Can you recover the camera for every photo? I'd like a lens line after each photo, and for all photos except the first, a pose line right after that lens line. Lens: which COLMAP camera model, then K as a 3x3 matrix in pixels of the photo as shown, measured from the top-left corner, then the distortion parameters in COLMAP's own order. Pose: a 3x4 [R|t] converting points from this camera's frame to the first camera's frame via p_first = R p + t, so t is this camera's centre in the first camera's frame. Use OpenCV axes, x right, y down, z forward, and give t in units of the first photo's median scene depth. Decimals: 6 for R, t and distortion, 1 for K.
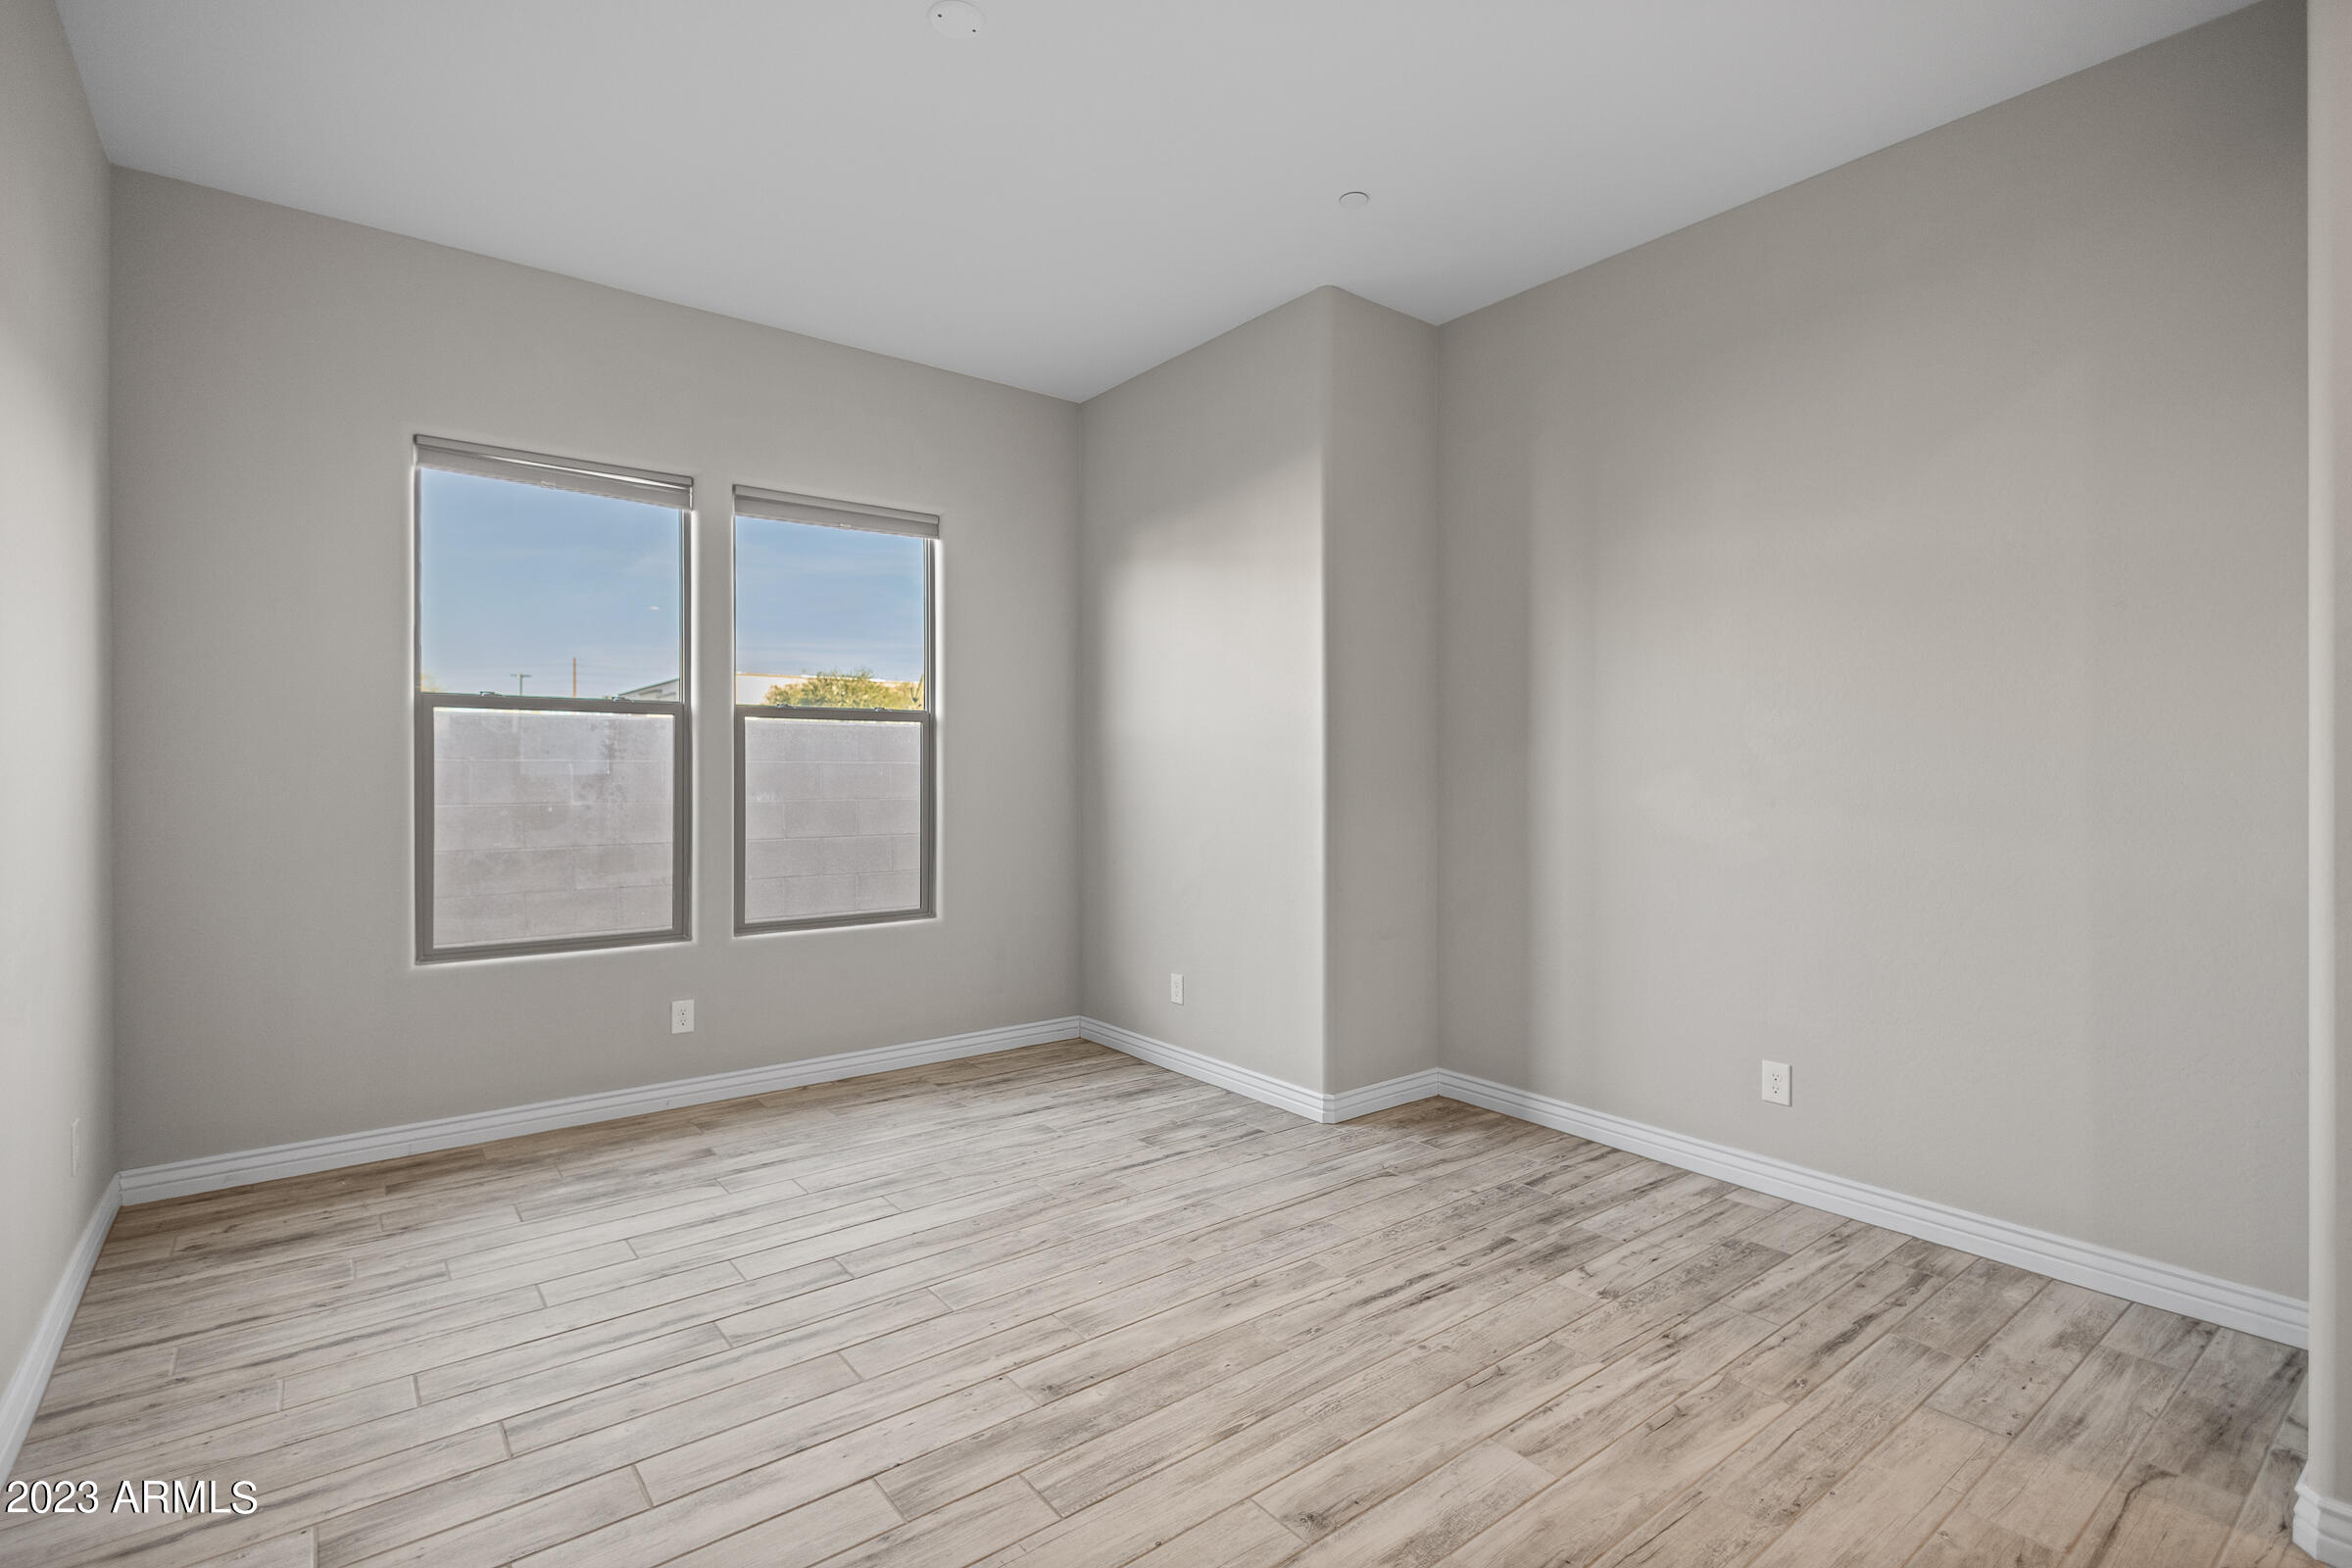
lens RADIAL K [[1090.5, 0, 1177.7], [0, 1090.5, 767.9], [0, 0, 1]] dist [0.009058, -0.003140]
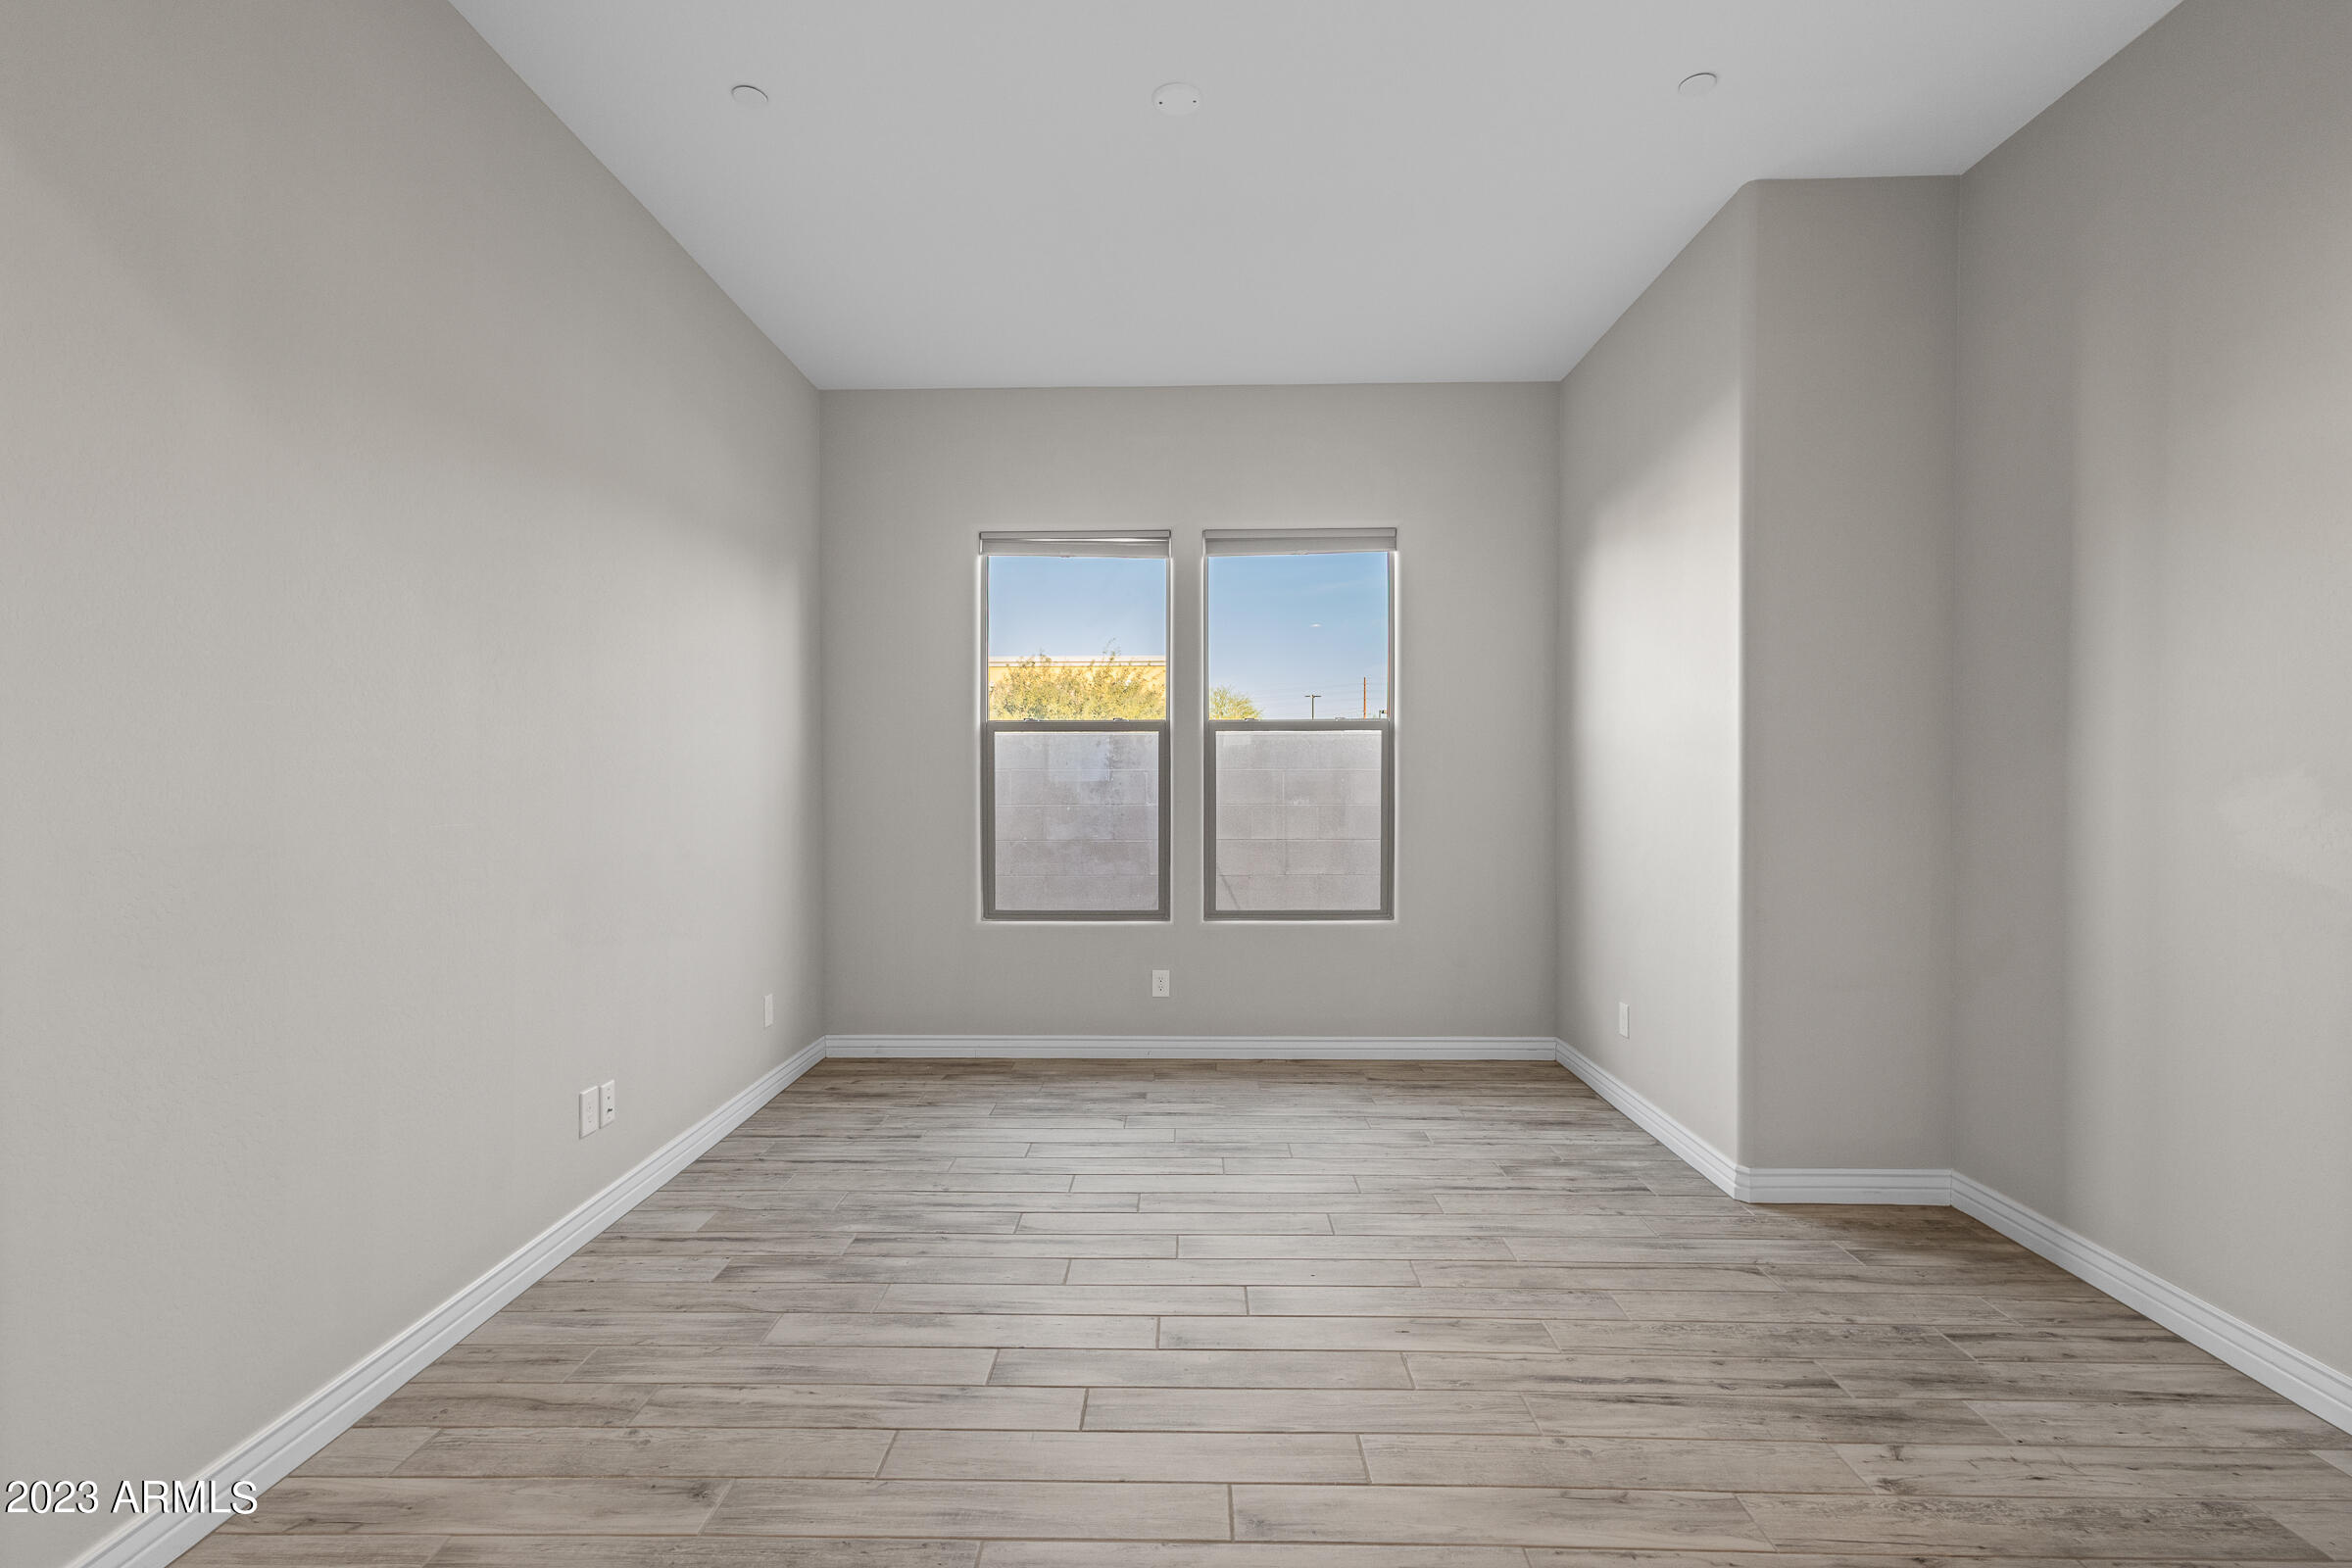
lens RADIAL K [[1090.5, 0, 1172.3], [0, 1090.5, 785.5], [0, 0, 1]] dist [0.009058, -0.003140]
pose [[0.774265, -0.000397, -0.632861, 0.353543], [0.004679, 0.999976, 0.005097, 0.005760], [0.632844, -0.006907, 0.774248, 0.096495]]
